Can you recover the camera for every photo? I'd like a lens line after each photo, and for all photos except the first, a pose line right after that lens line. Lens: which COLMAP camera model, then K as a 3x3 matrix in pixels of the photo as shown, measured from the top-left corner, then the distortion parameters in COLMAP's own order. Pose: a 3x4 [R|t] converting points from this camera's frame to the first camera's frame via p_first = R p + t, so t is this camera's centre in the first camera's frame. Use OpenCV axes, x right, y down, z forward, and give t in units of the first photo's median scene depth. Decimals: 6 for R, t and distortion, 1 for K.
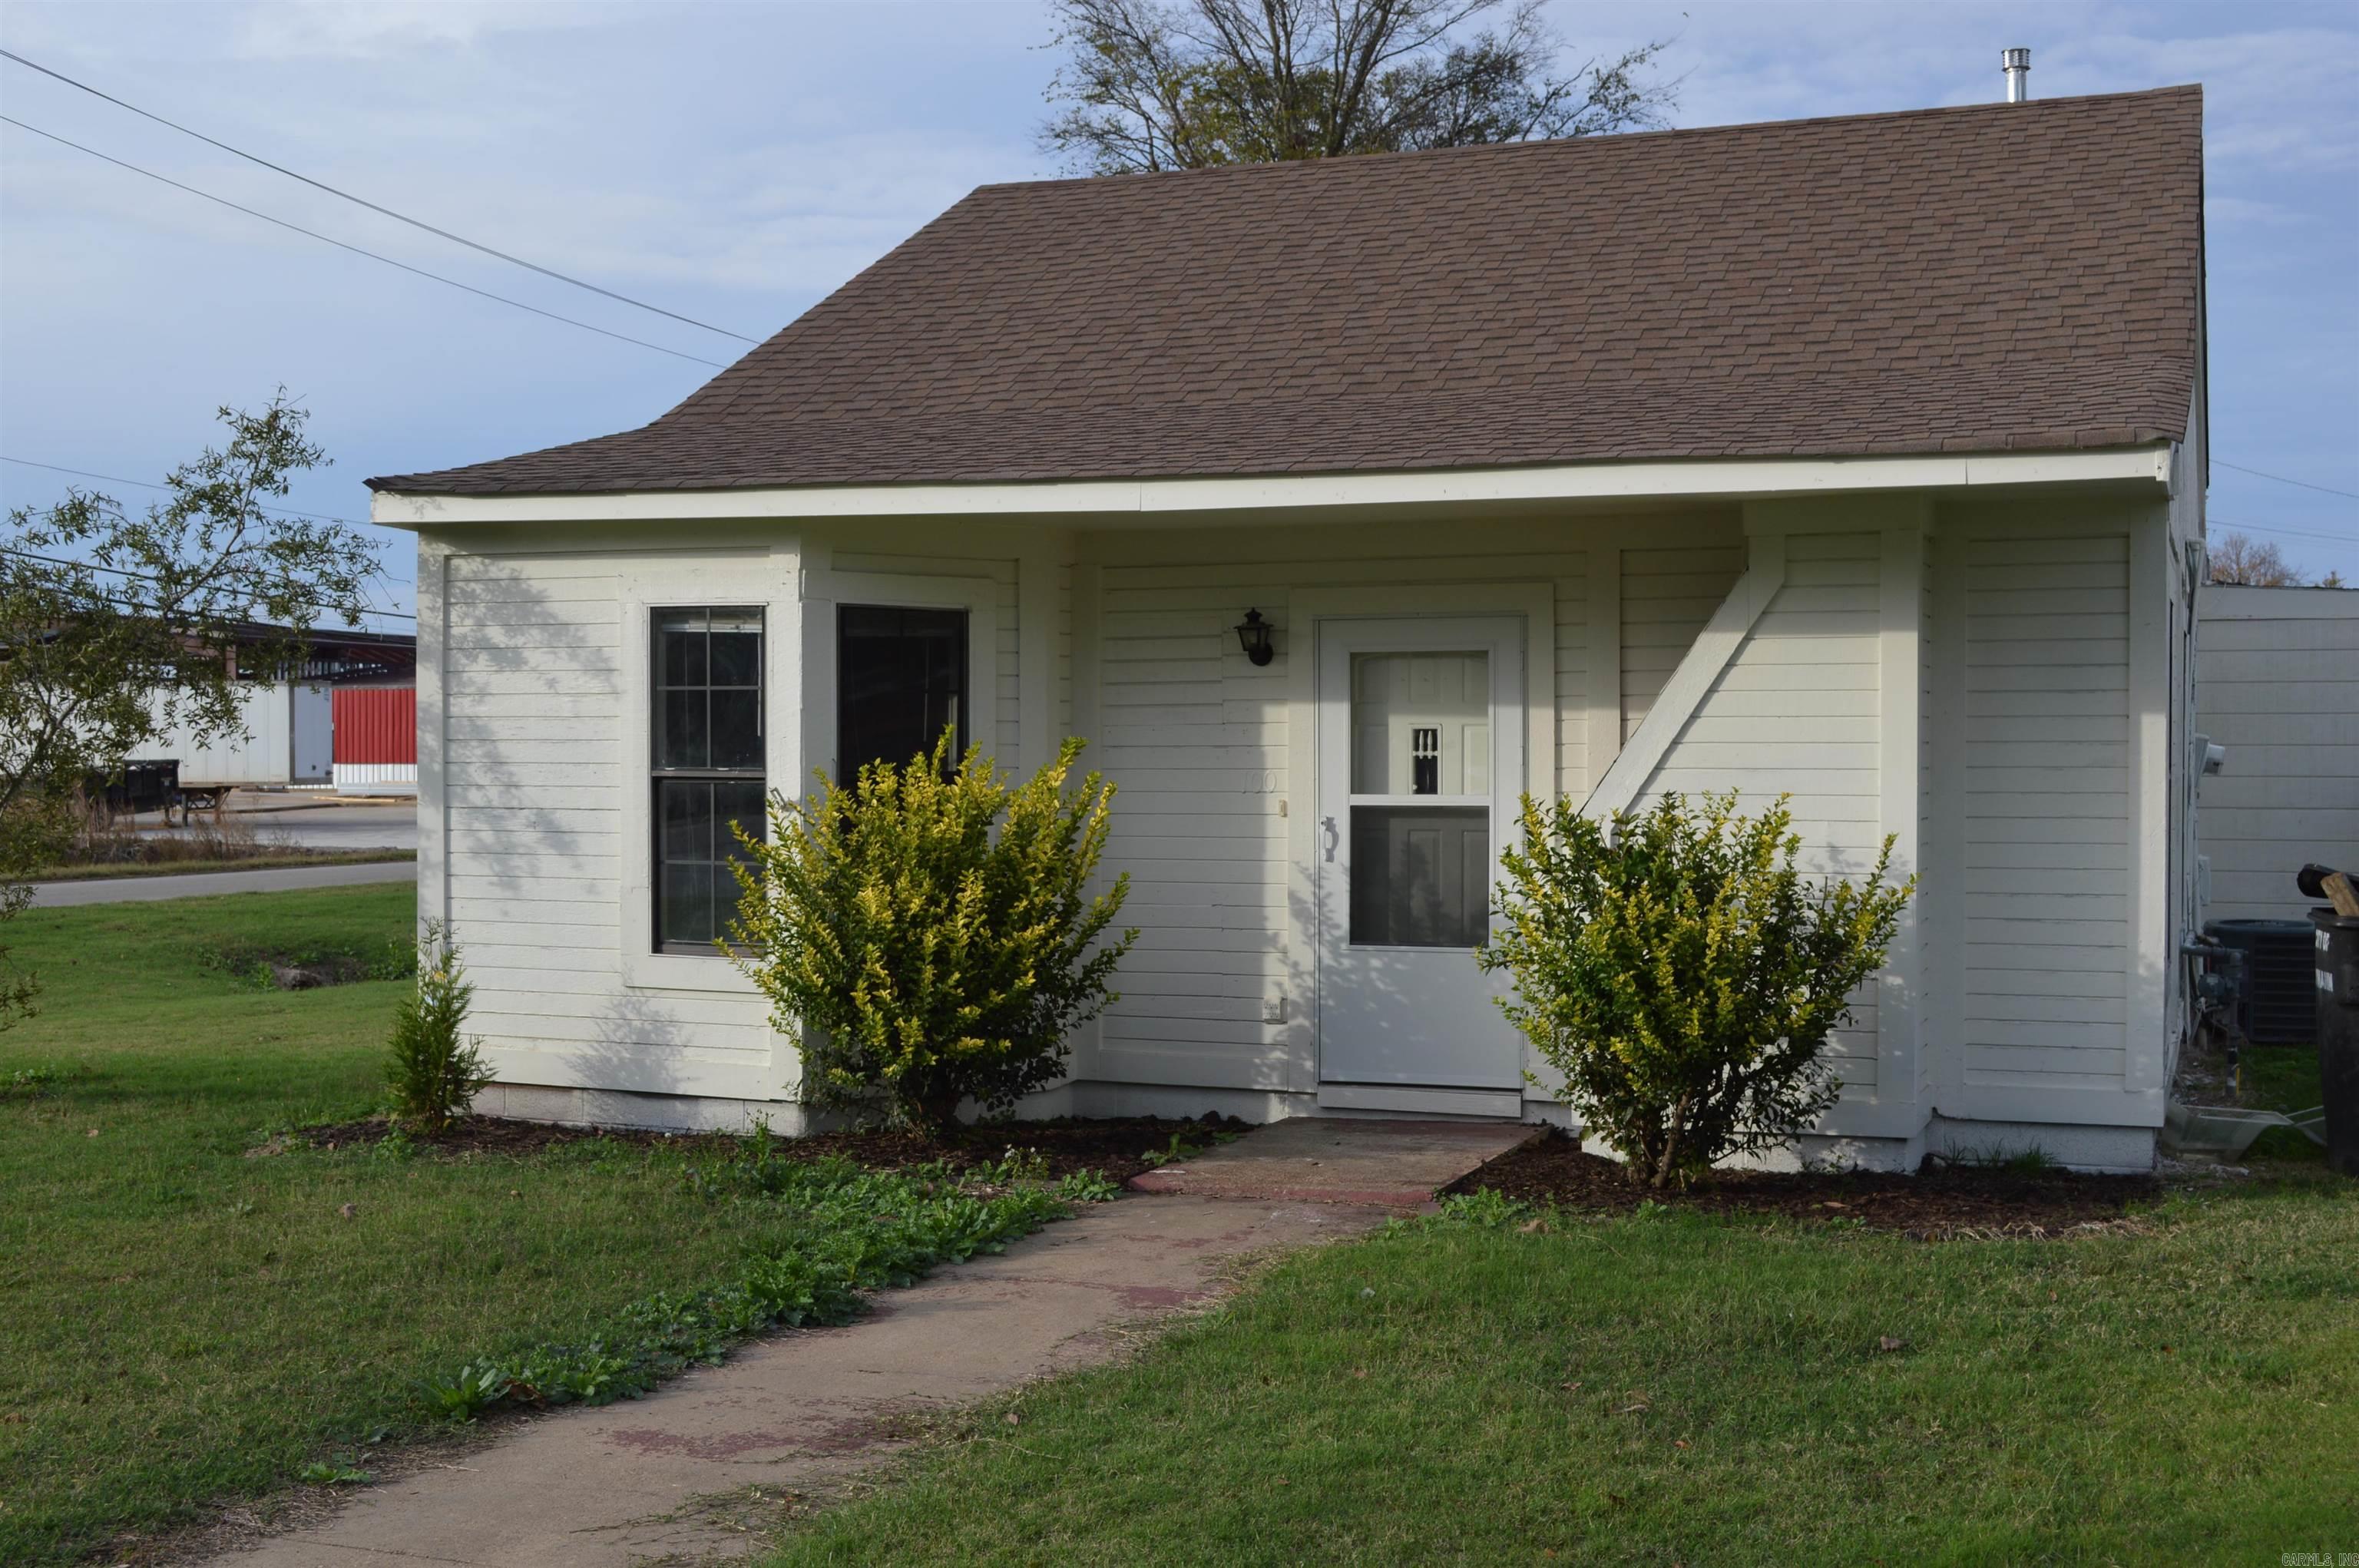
lens RADIAL K [[2687.4, 0, 1183.1], [0, 2687.4, 789.6], [0, 0, 1]] dist [-0.061396, 0.000000]
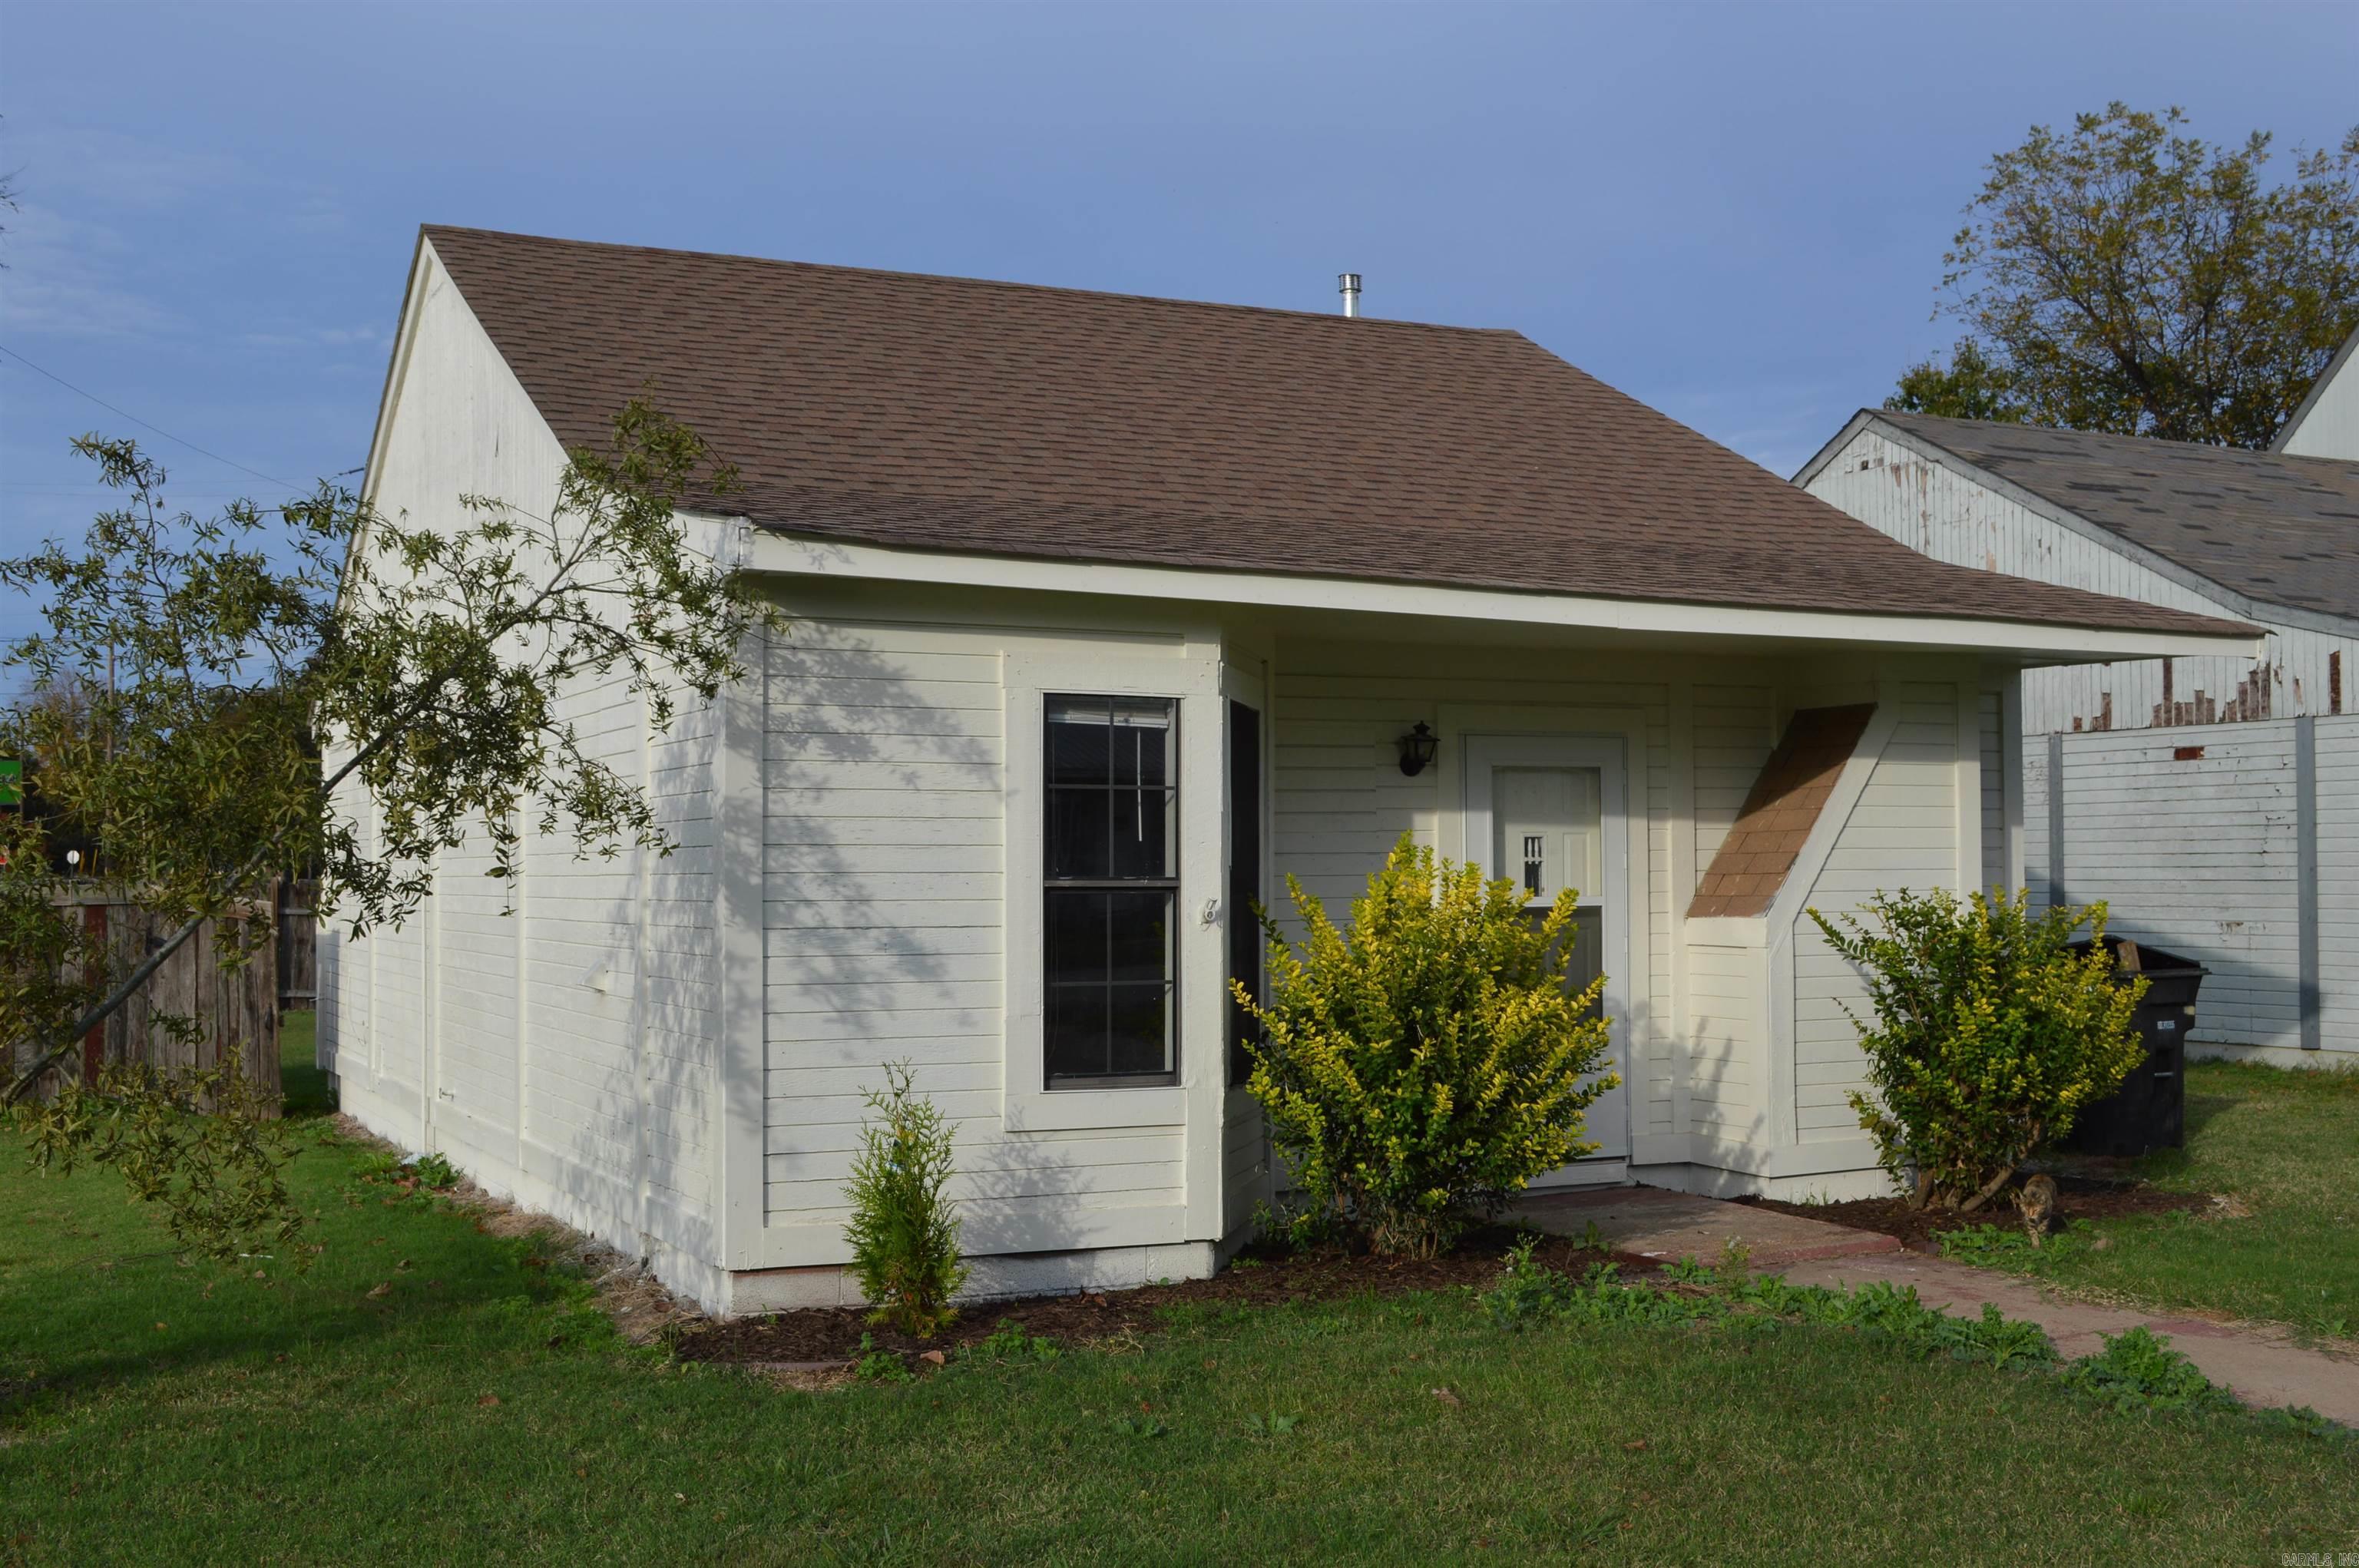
lens RADIAL K [[2464.1, 0, 1168.2], [0, 2464.1, 776.8], [0, 0, 1]] dist [-0.025931, 0.000000]
pose [[0.688164, 0.021698, 0.725231, -0.746187], [0.013784, 0.998981, -0.042968, -0.005756], [-0.725424, 0.039565, 0.687164, 0.413284]]
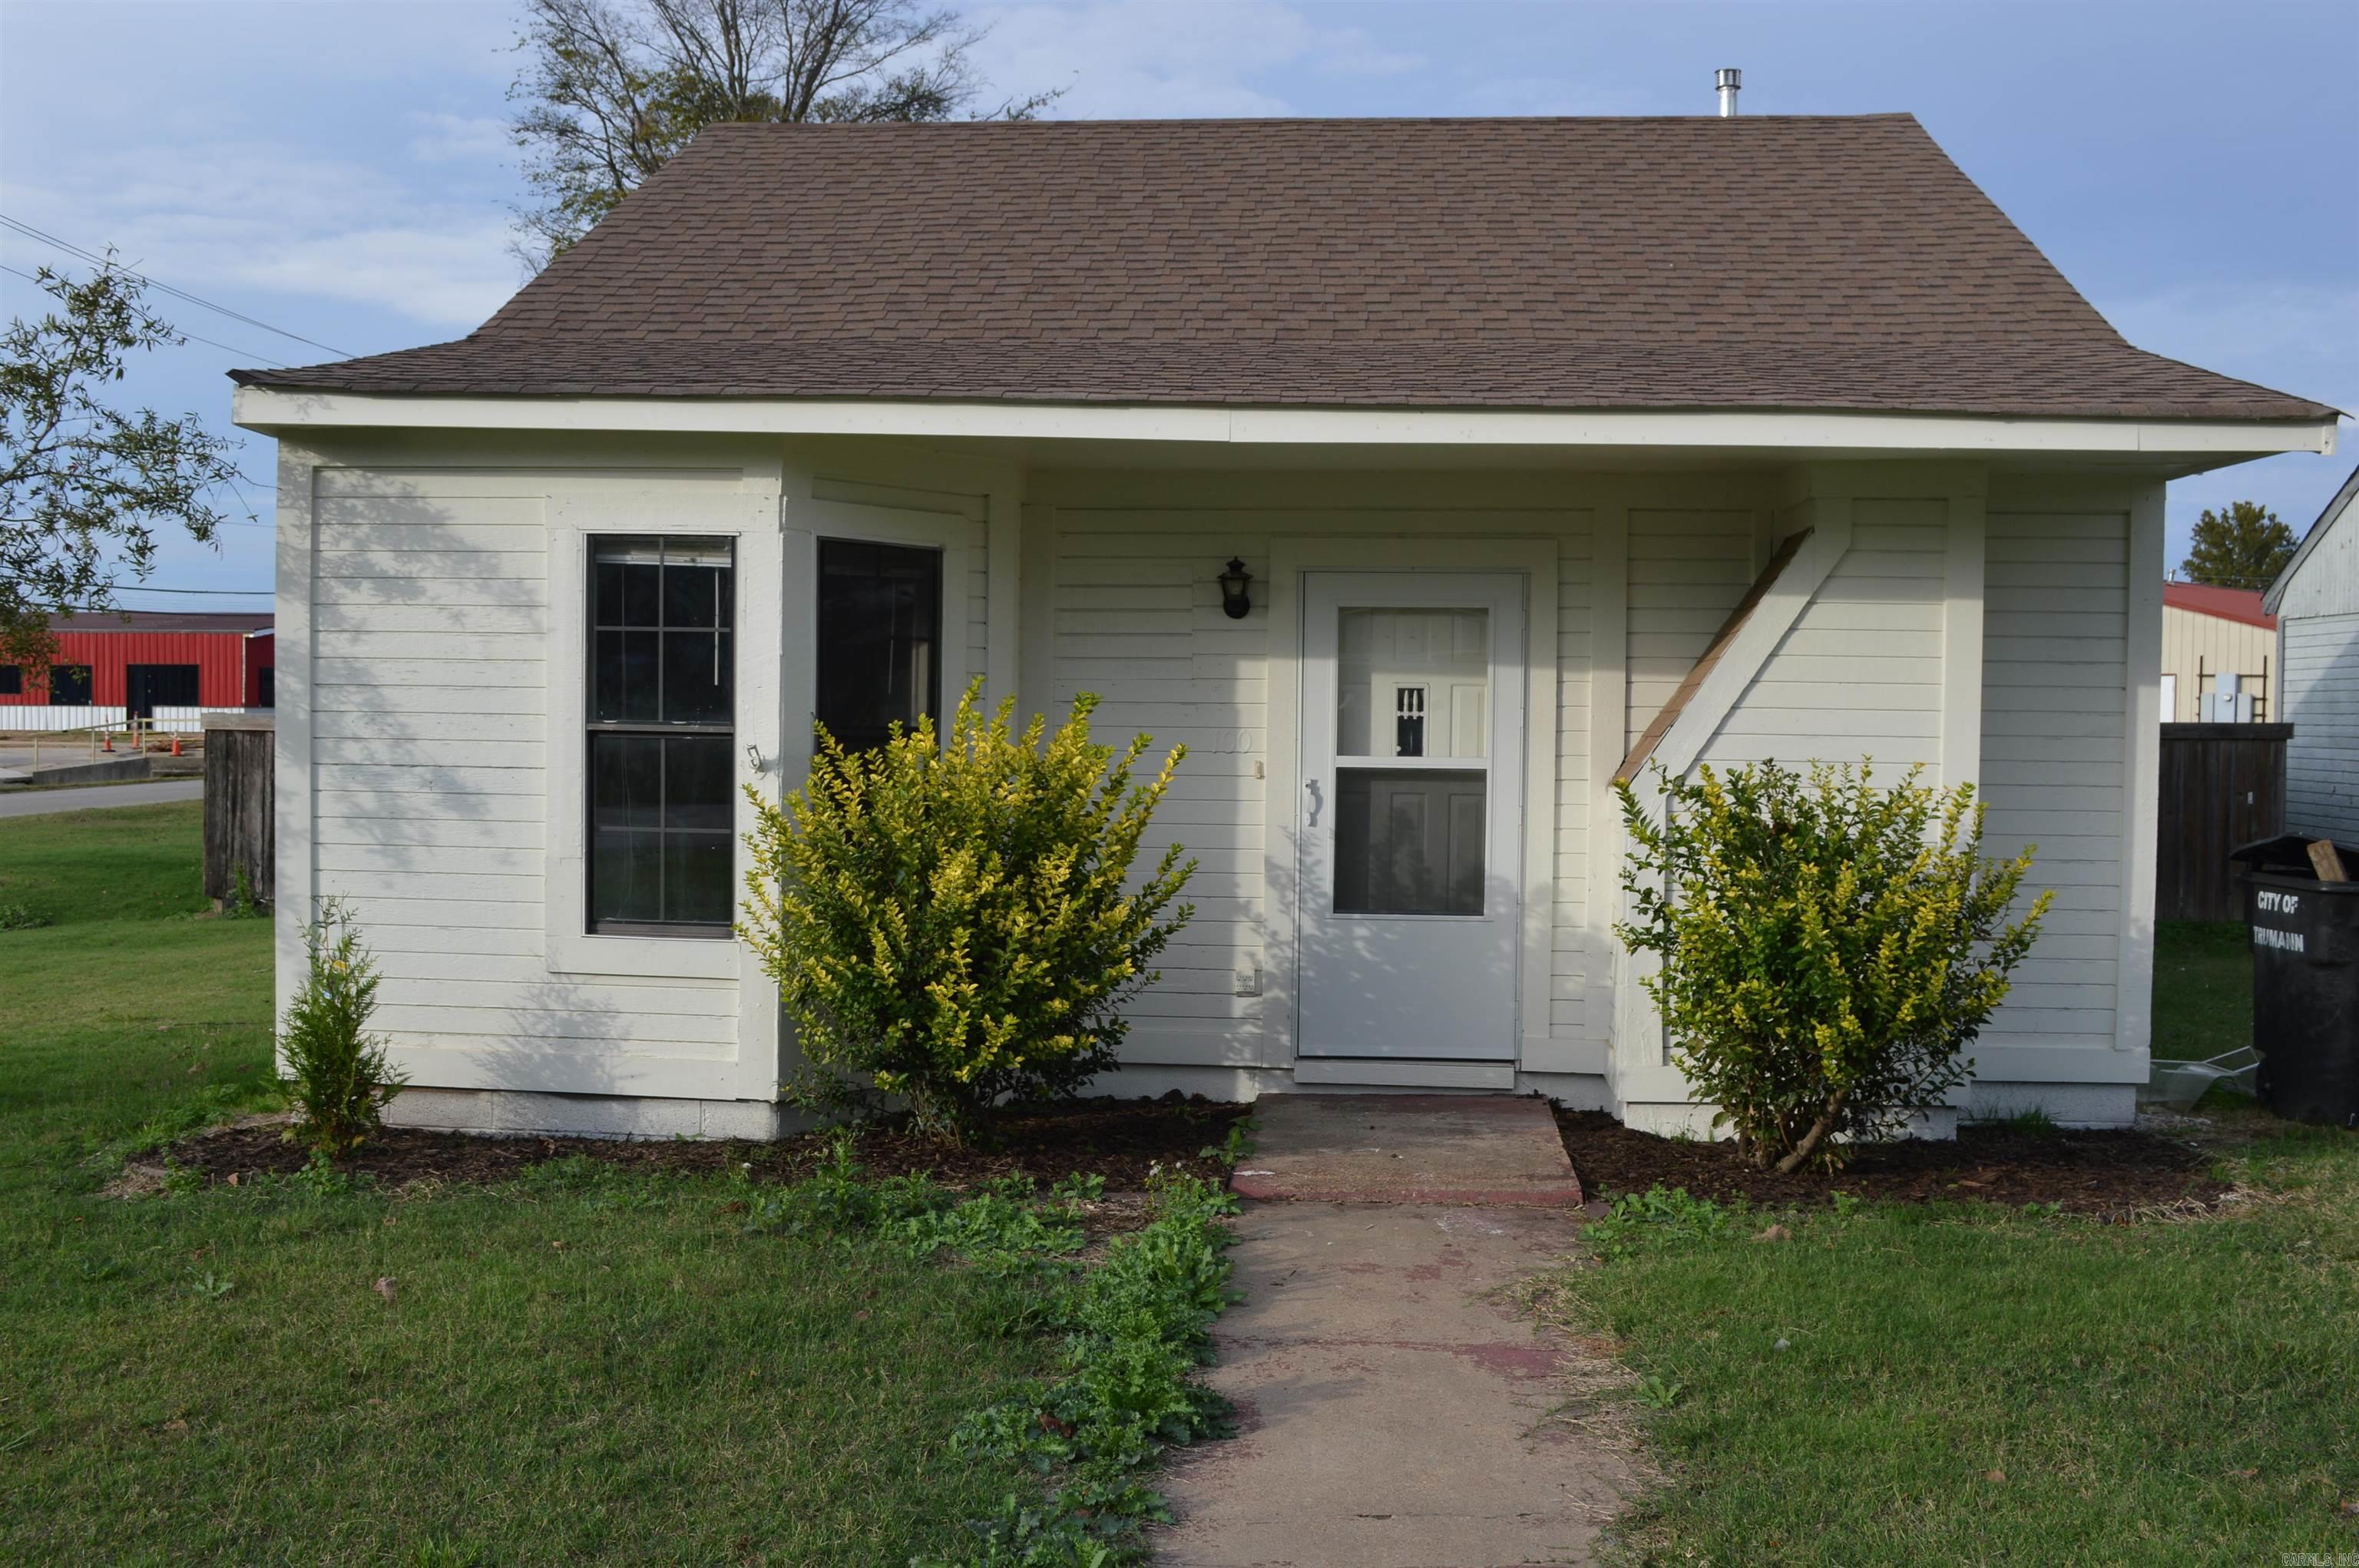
lens RADIAL K [[2251.4, 0, 1182.0], [0, 2251.4, 781.2], [0, 0, 1]] dist [-0.058815, 0.000000]
pose [[0.958671, 0.003426, 0.284496, -0.217703], [-0.009436, 0.999760, 0.019759, -0.004439], [-0.284360, -0.021627, 0.958474, 0.249478]]
